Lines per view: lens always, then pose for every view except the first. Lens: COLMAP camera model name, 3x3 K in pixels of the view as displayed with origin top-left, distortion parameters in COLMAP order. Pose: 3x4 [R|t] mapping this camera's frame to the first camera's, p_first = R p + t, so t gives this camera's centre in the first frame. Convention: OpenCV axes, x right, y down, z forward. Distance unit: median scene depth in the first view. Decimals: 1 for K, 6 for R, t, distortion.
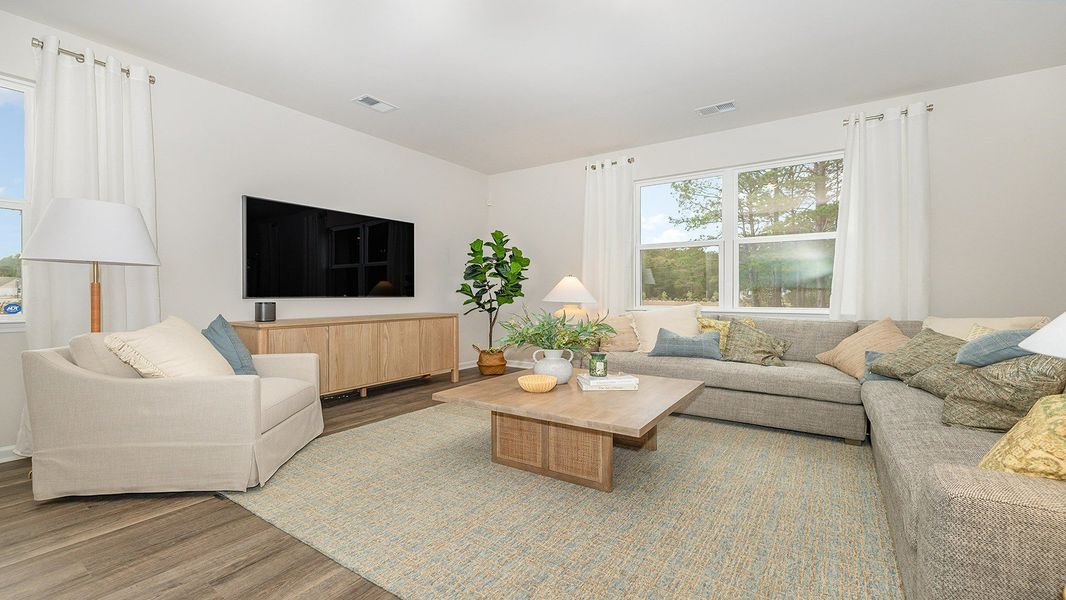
lens RADIAL K [[444.8, 0, 533.0], [0, 444.8, 300.0], [0, 0, 1]] dist [-0.000690, -0.000150]
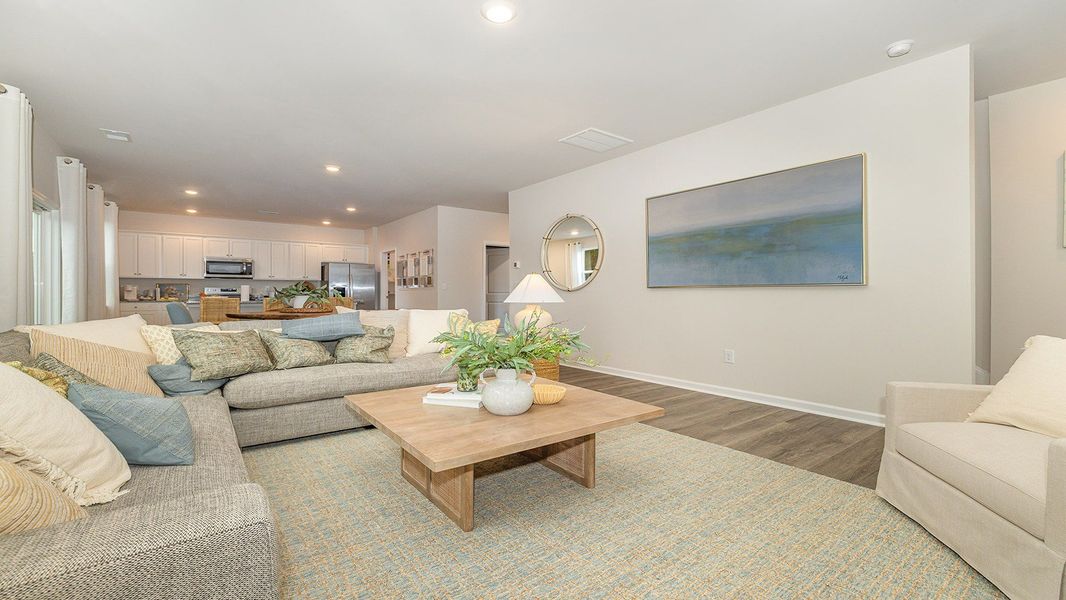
lens RADIAL K [[444.8, 0, 533.0], [0, 444.8, 300.0], [0, 0, 1]] dist [-0.000690, -0.000150]
pose [[-0.941663, -0.002997, 0.336545, -0.218711], [0.005107, 0.999718, 0.023192, -0.026329], [-0.336520, 0.023558, -0.941382, 2.031667]]
